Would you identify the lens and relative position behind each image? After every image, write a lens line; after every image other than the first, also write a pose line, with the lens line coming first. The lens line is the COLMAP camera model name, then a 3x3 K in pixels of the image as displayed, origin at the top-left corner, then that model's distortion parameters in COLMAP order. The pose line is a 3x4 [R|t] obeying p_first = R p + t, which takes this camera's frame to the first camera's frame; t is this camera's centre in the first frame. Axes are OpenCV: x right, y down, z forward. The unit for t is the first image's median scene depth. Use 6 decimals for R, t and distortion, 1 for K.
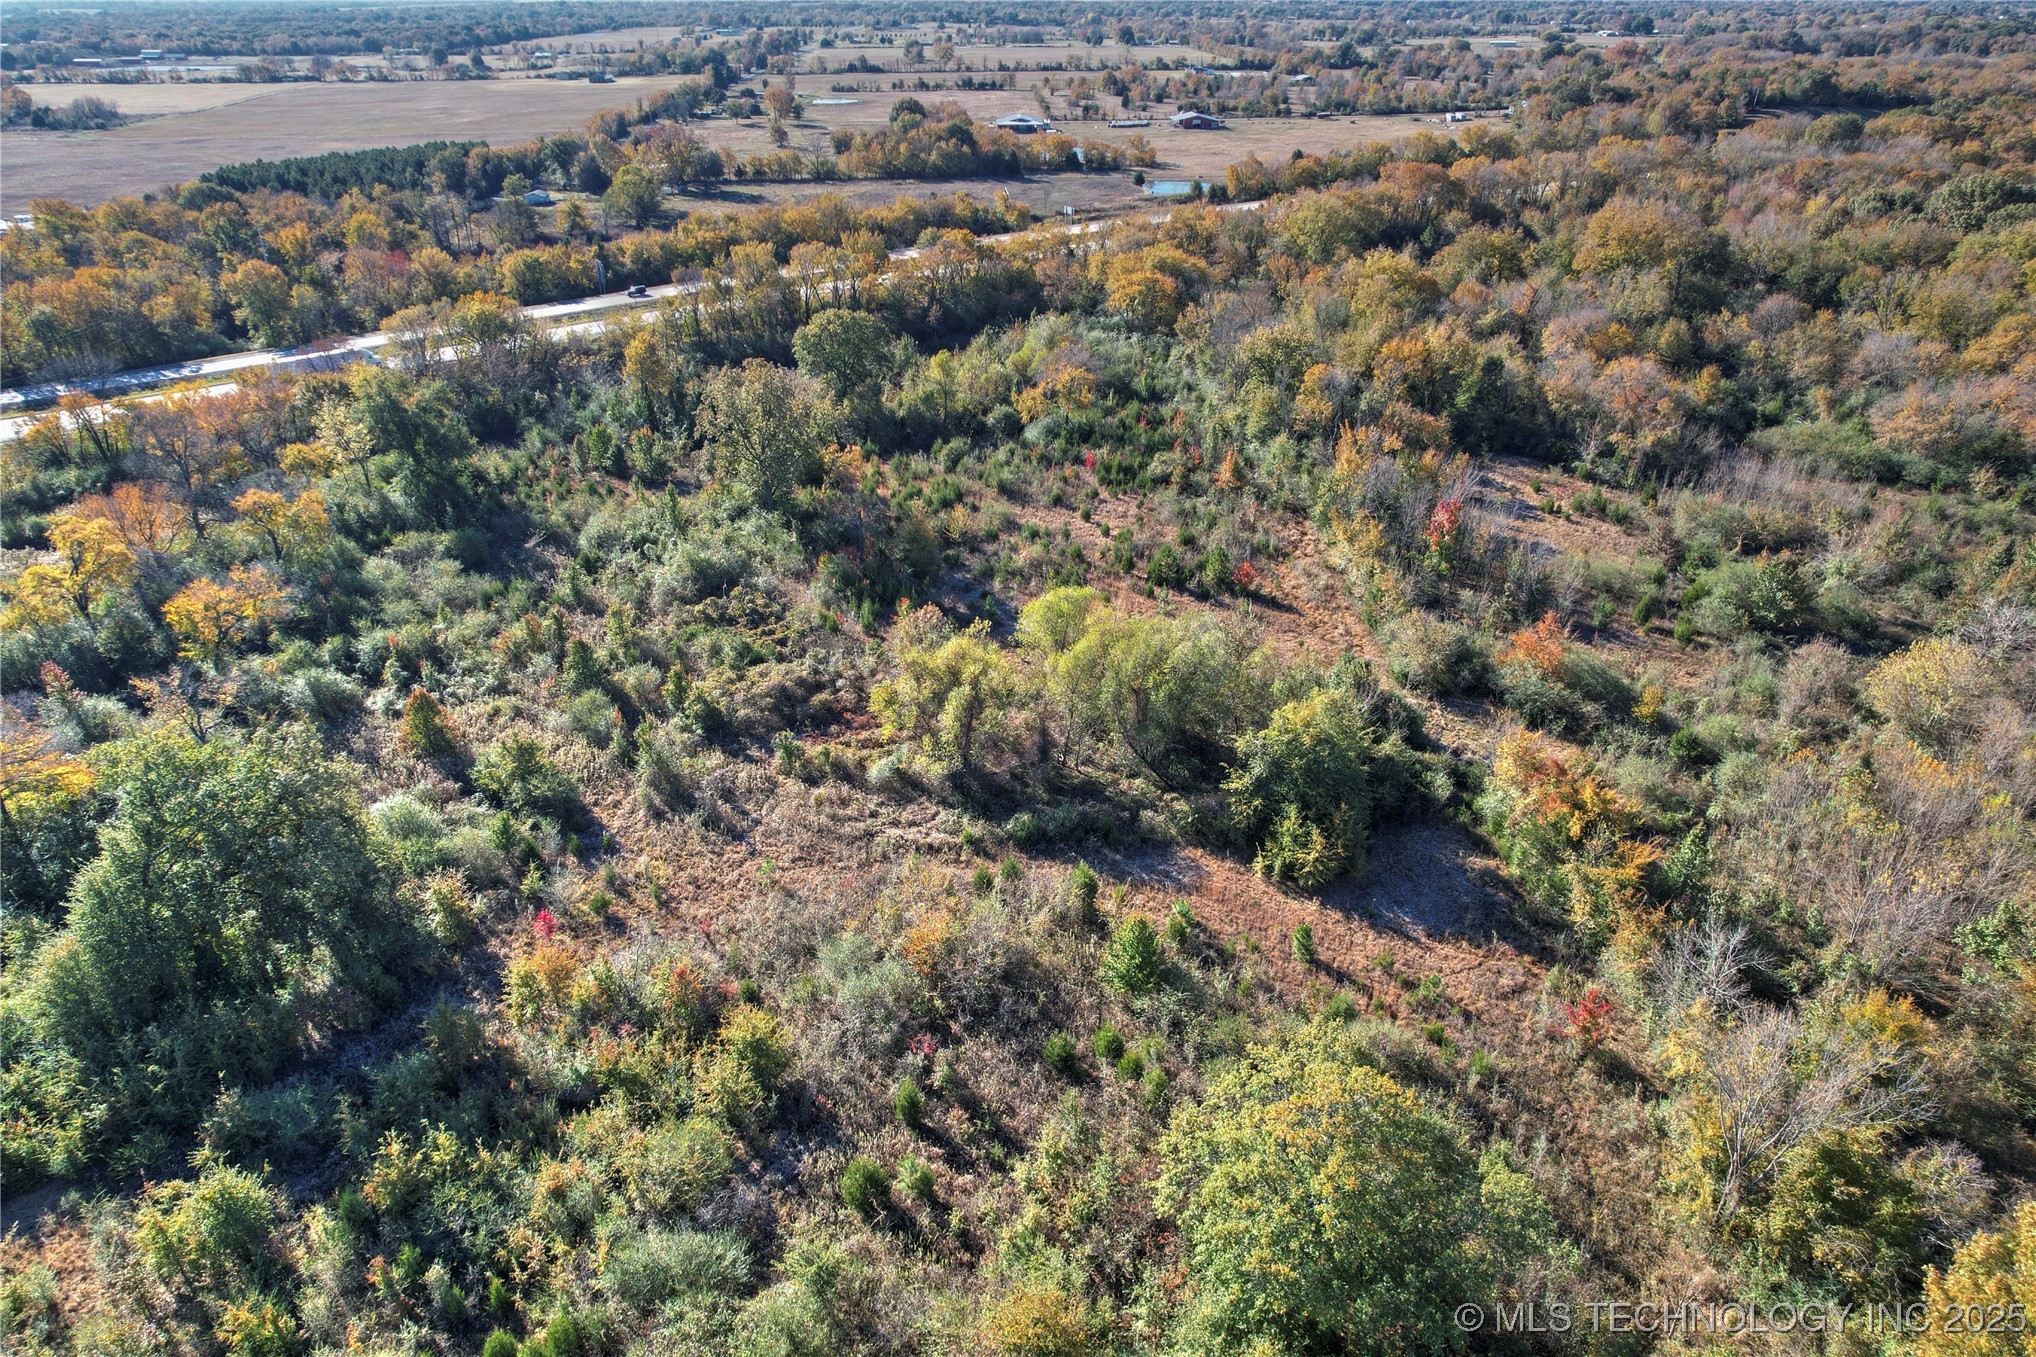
lens RADIAL K [[1307.8, 0, 1014.7], [0, 1307.8, 673.4], [0, 0, 1]] dist [-0.072767, 0.061953]
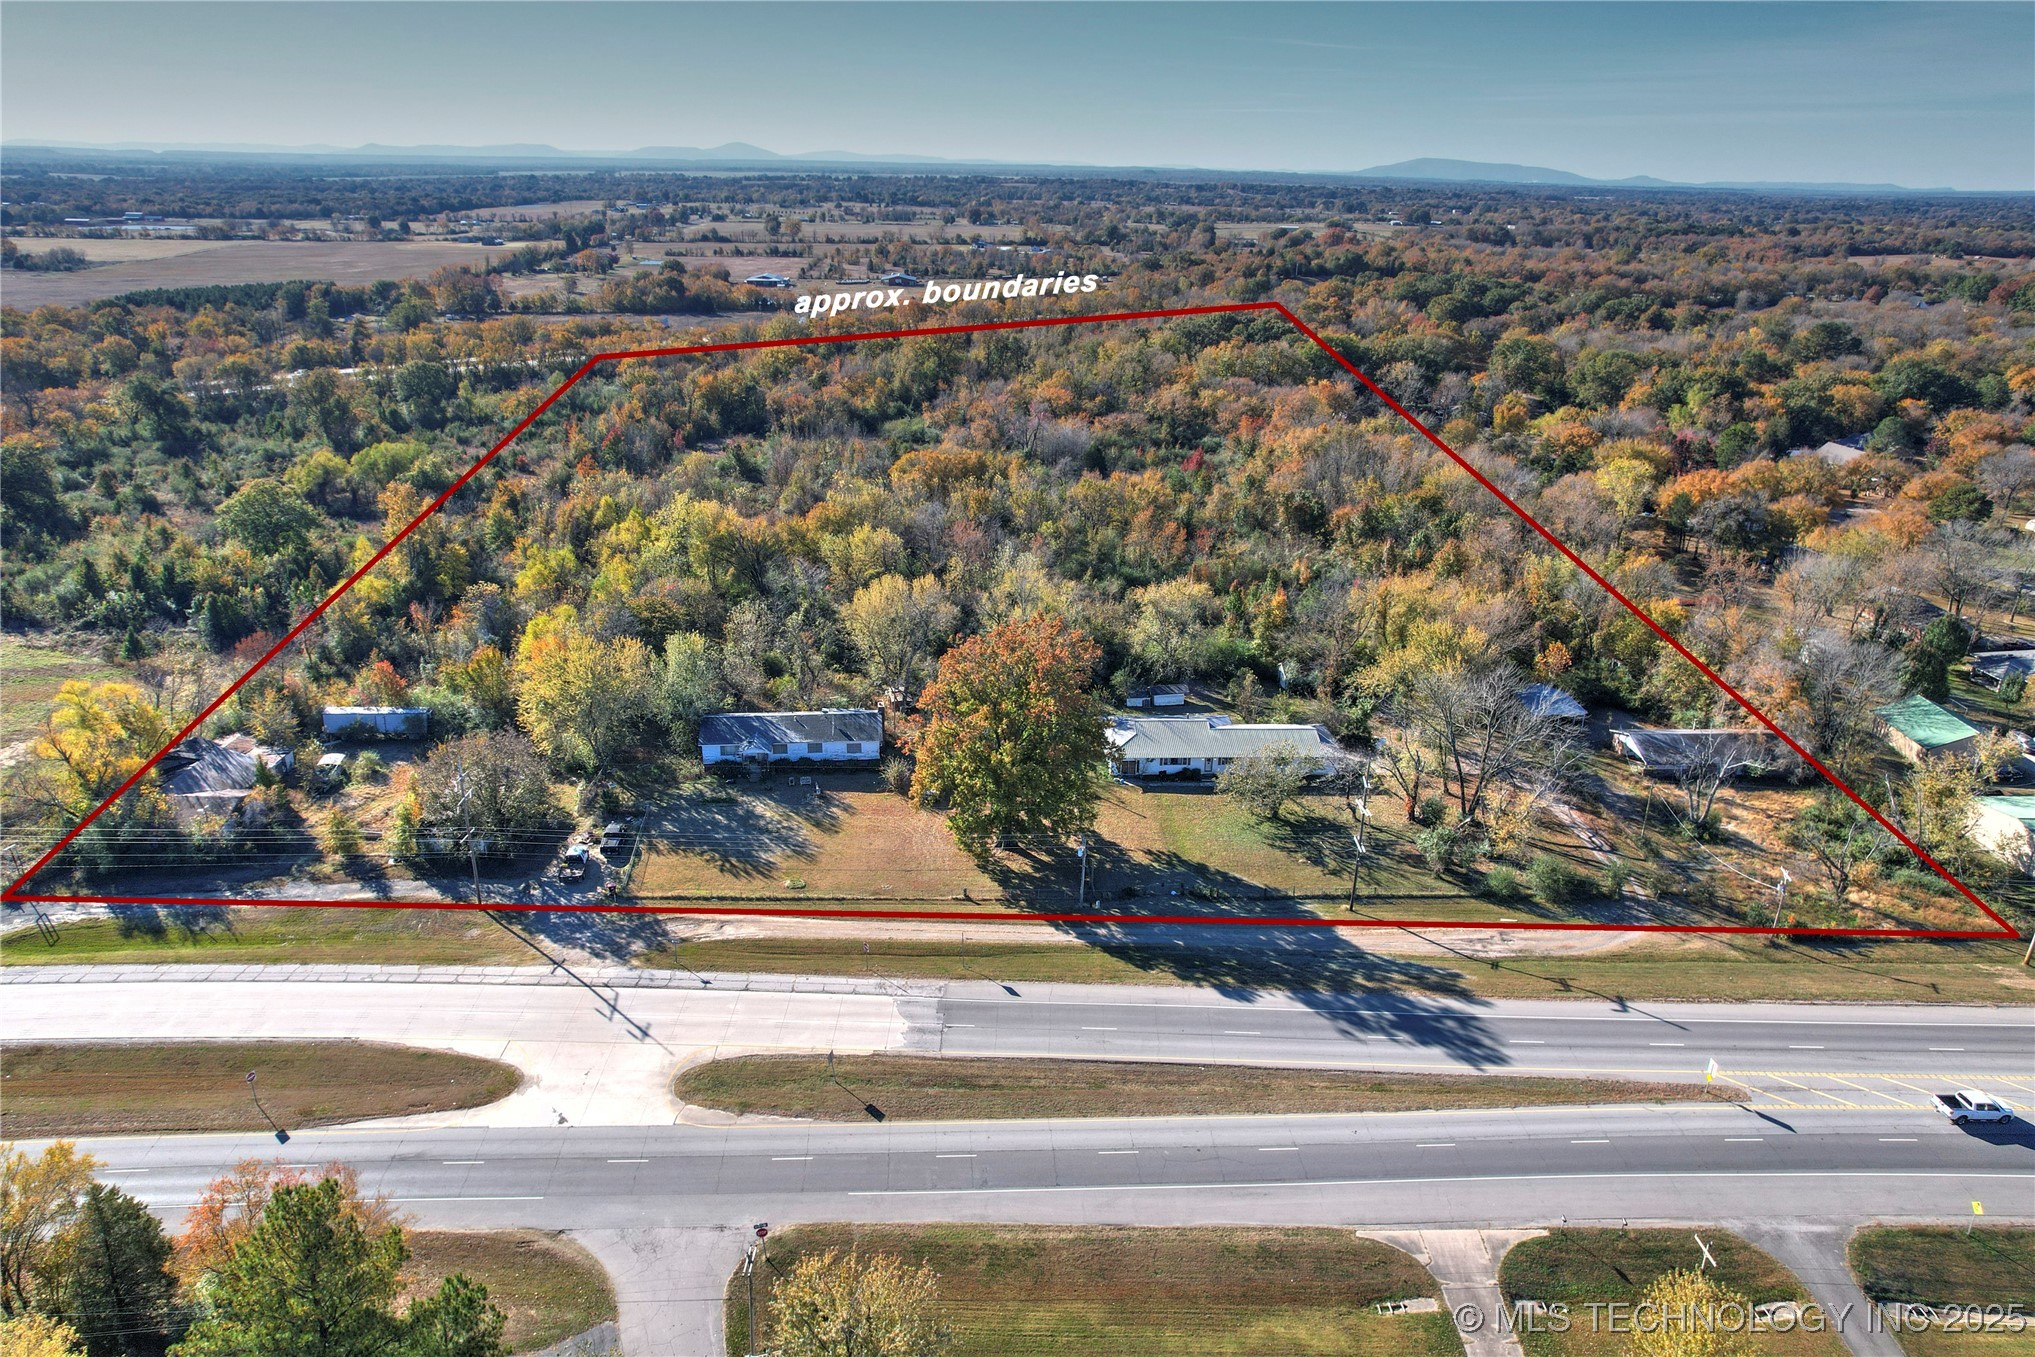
lens RADIAL K [[1307.2, 0, 1017.0], [0, 1307.2, 678.7], [0, 0, 1]] dist [-0.072767, 0.061953]
pose [[0.999644, 0.015125, 0.021975, 0.189086], [-0.012482, 0.993196, -0.115786, 0.103150], [-0.023577, 0.115470, 0.993031, -0.217524]]
